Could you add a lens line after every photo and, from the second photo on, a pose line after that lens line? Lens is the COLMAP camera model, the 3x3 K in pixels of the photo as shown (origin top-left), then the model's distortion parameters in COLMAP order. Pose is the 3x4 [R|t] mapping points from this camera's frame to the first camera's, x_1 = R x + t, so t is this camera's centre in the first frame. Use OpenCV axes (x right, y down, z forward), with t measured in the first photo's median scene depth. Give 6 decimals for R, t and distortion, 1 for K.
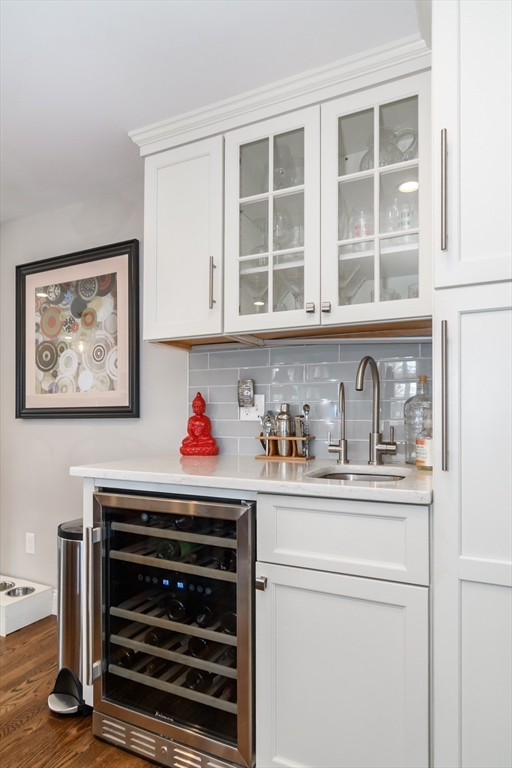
lens RADIAL K [[462.1, 0, 255.6], [0, 462.1, 411.0], [0, 0, 1]] dist [0.001116, 0.001287]
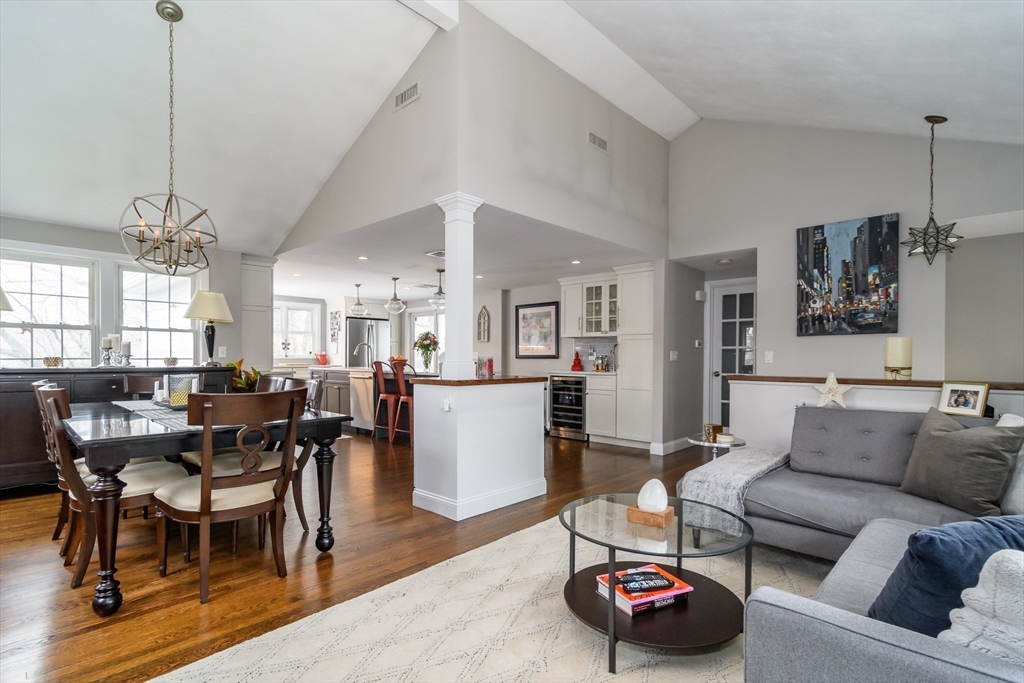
lens RADIAL K [[489.9, 0, 512.0], [0, 489.9, 341.5], [0, 0, 1]] dist [-0.001721, -0.000119]
pose [[0.953762, -0.001534, -0.300560, 0.523420], [-0.005850, 0.999703, -0.023667, -0.026585], [0.300507, 0.024331, 0.953469, -2.664809]]
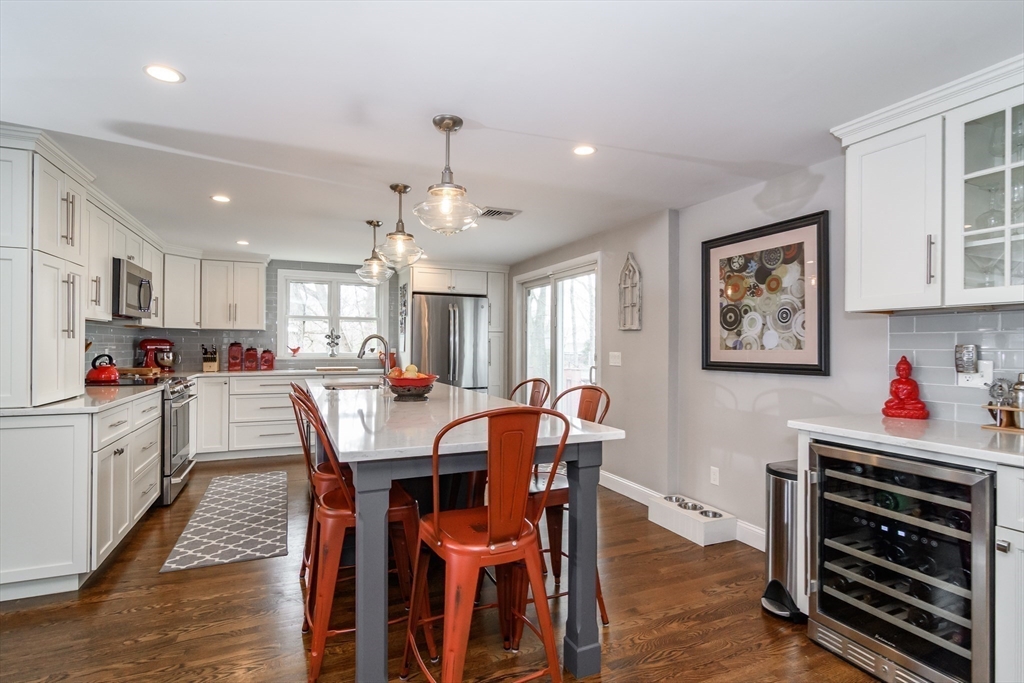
lens RADIAL K [[504.6, 0, 512.0], [0, 504.6, 341.5], [0, 0, 1]] dist [-0.001331, -0.000586]
pose [[0.763870, 0.001825, -0.645367, -0.070932], [-0.004029, 0.999990, -0.001941, -0.072539], [0.645357, 0.004082, 0.763870, -0.445925]]
